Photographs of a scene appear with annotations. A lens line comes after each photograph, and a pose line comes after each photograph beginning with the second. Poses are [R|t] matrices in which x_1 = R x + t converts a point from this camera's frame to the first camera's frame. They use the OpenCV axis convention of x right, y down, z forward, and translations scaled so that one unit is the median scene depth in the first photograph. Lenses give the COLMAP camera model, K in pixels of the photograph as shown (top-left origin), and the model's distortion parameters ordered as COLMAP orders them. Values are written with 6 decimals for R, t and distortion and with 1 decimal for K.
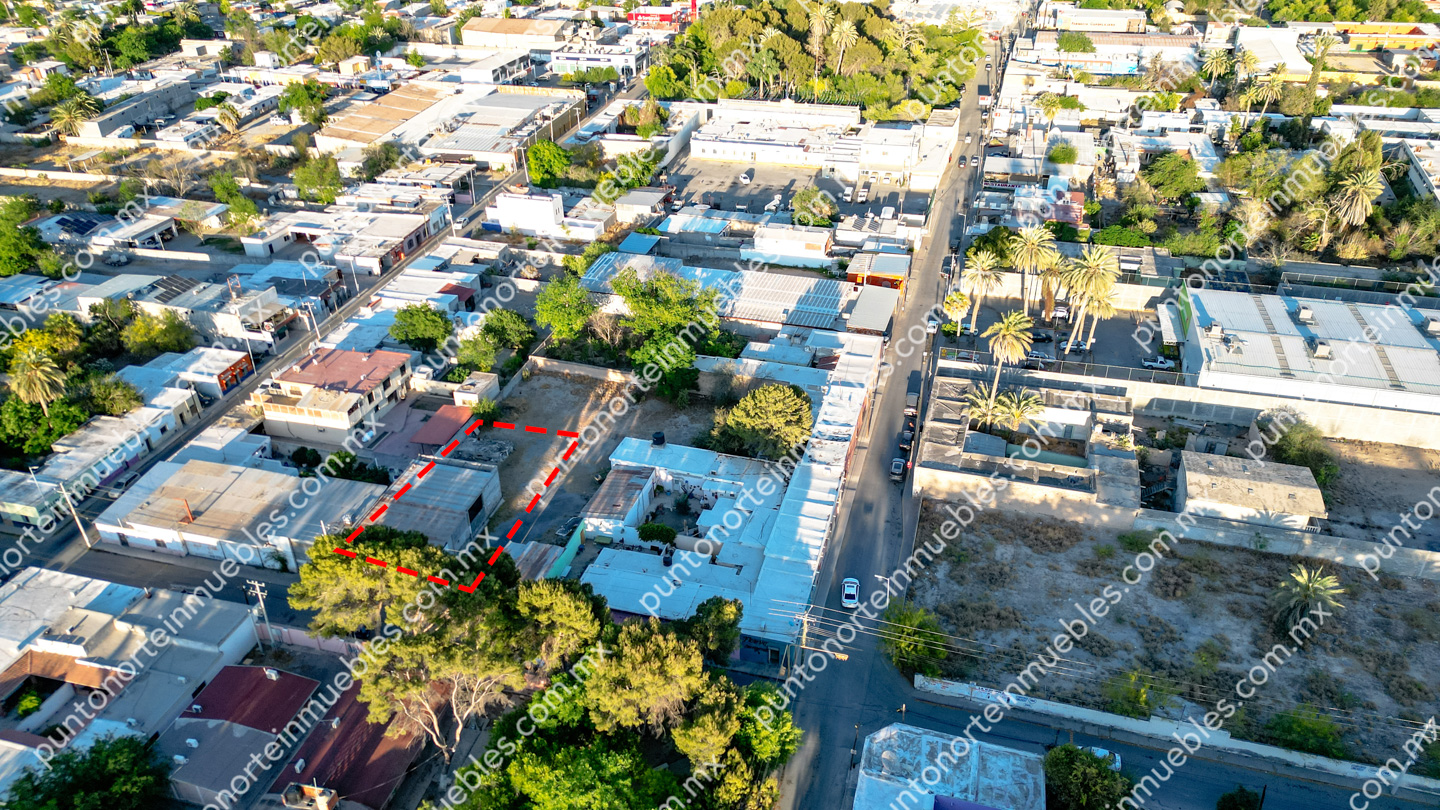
lens RADIAL K [[1006.9, 0, 720.0], [0, 1006.9, 405.0], [0, 0, 1]] dist [0.062574, -0.057429]
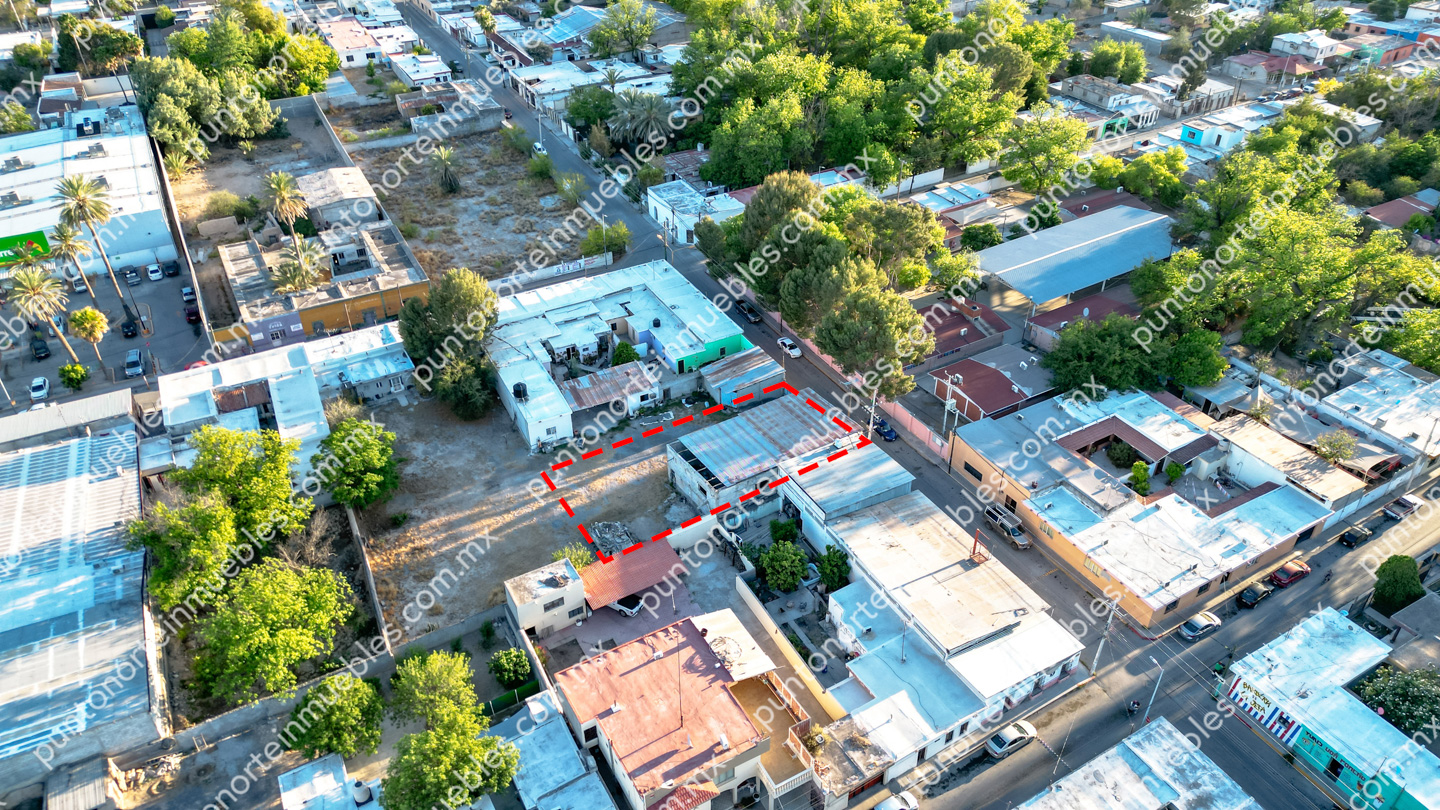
lens RADIAL K [[1006.9, 0, 720.0], [0, 1006.9, 405.0], [0, 0, 1]] dist [0.062574, -0.057429]
pose [[-0.701447, -0.388375, 0.597610, -0.479118], [0.376649, 0.509843, 0.773431, -0.387913], [-0.605069, 0.767609, -0.211347, 0.708868]]
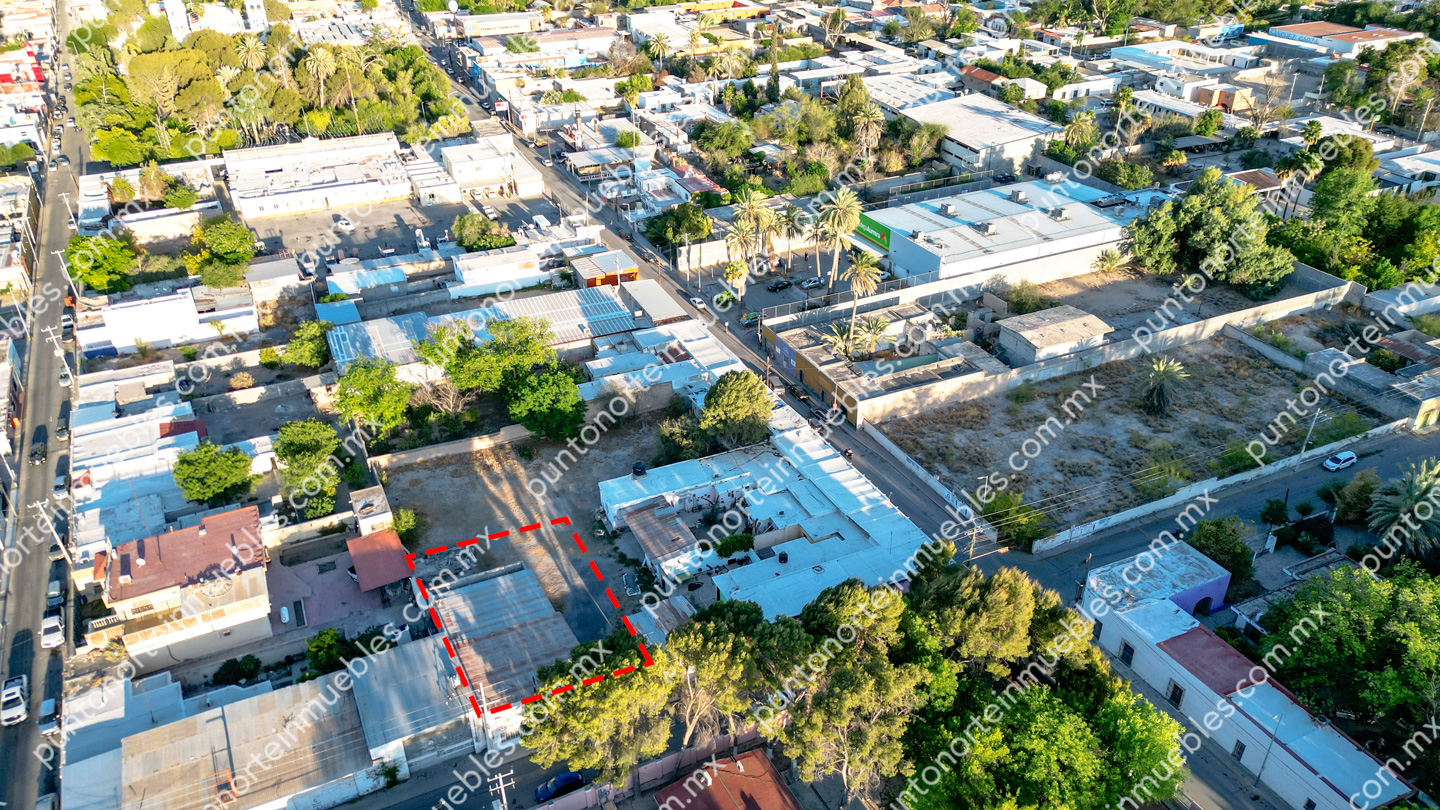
lens RADIAL K [[1006.9, 0, 720.0], [0, 1006.9, 405.0], [0, 0, 1]] dist [0.062574, -0.057429]
pose [[0.753852, -0.327816, 0.569425, -0.340865], [0.336018, 0.937090, 0.094631, -0.056778], [-0.564624, 0.119999, 0.816578, 0.111006]]
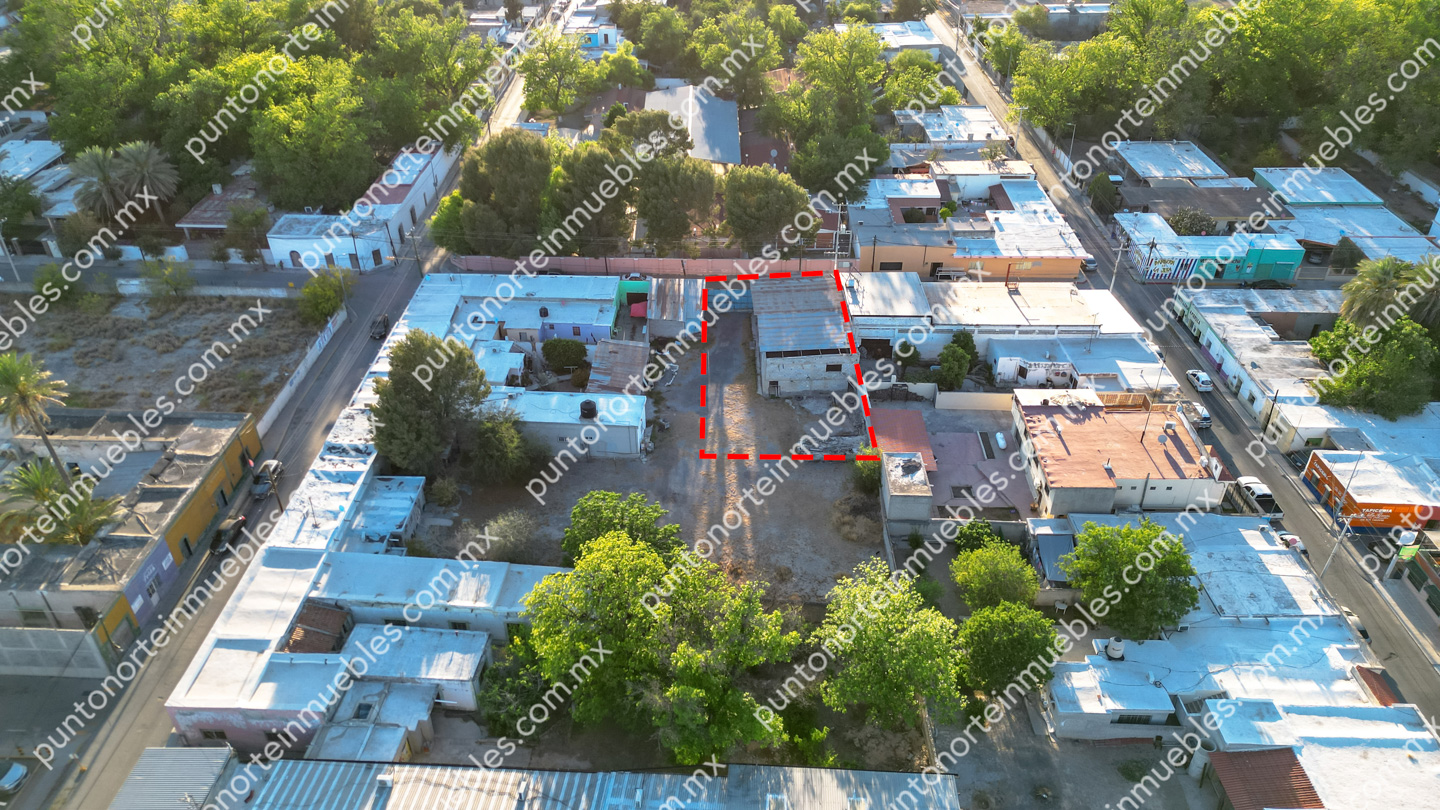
lens RADIAL K [[1006.9, 0, 720.0], [0, 1006.9, 405.0], [0, 0, 1]] dist [0.062574, -0.057429]
pose [[-0.970346, 0.152682, -0.187395, -0.010369], [-0.104373, 0.434608, 0.894551, -0.431900], [0.218025, 0.887583, -0.405784, 0.862959]]
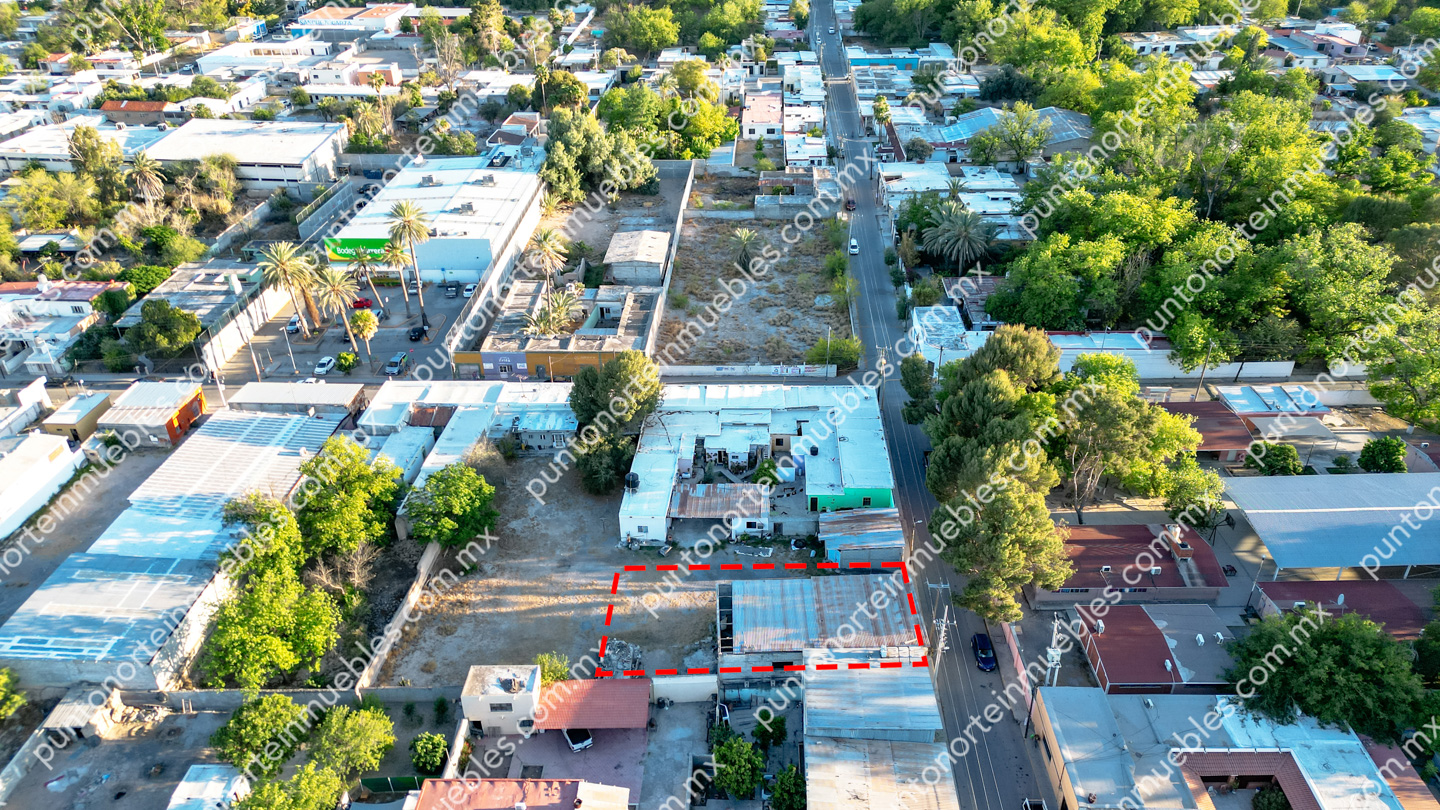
lens RADIAL K [[1006.9, 0, 720.0], [0, 1006.9, 405.0], [0, 0, 1]] dist [0.062574, -0.057429]
pose [[-0.241598, -0.476677, 0.845228, -0.526263], [0.506974, 0.680697, 0.528800, -0.292491], [-0.827410, 0.556265, 0.077208, 0.535587]]
